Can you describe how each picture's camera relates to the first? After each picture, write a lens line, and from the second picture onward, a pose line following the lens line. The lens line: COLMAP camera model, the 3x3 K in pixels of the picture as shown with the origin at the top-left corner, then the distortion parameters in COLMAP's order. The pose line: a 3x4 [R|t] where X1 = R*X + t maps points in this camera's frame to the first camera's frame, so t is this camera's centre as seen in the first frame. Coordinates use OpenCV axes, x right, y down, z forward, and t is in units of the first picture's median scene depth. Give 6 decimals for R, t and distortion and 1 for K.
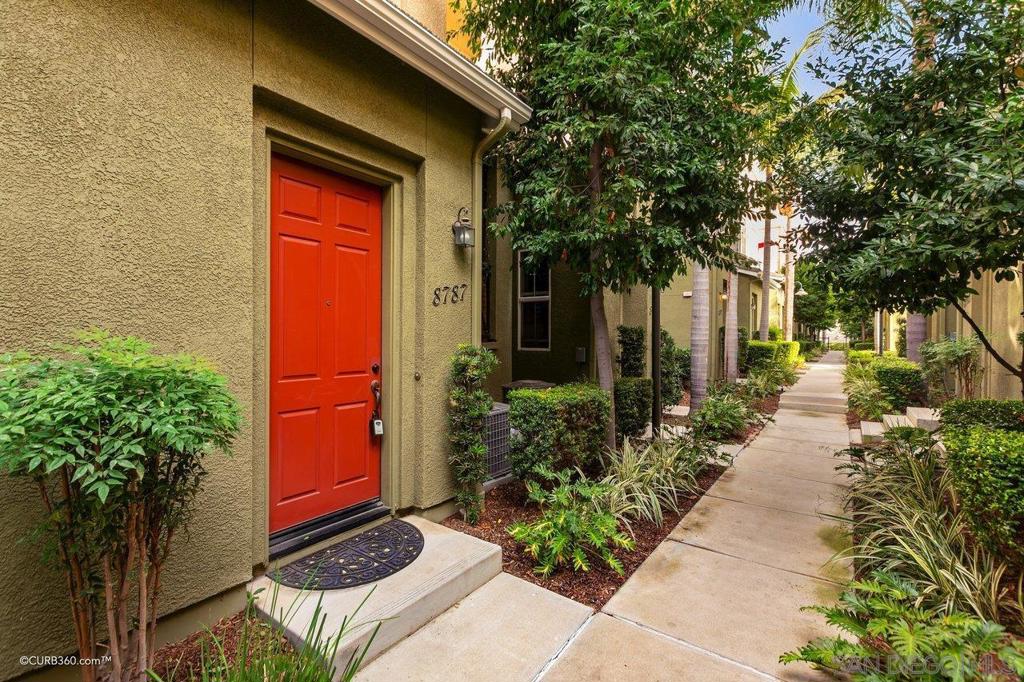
lens RADIAL K [[466.9, 0, 512.0], [0, 466.9, 341.0], [0, 0, 1]] dist [0.000425, 0.000010]
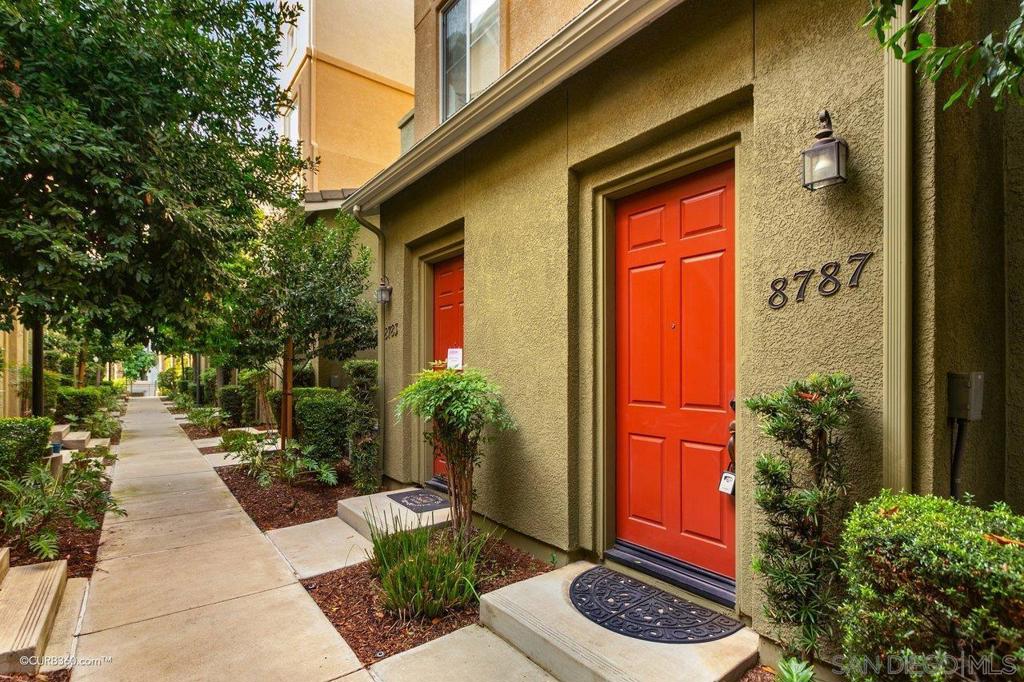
lens RADIAL K [[489.8, 0, 507.6], [0, 489.8, 374.4], [0, 0, 1]] dist [-0.000619, -0.000017]
pose [[-0.304023, -0.000791, -0.952664, 0.683522], [-0.020703, 0.999769, 0.005777, 0.016390], [0.952440, 0.021479, -0.303970, 1.090025]]
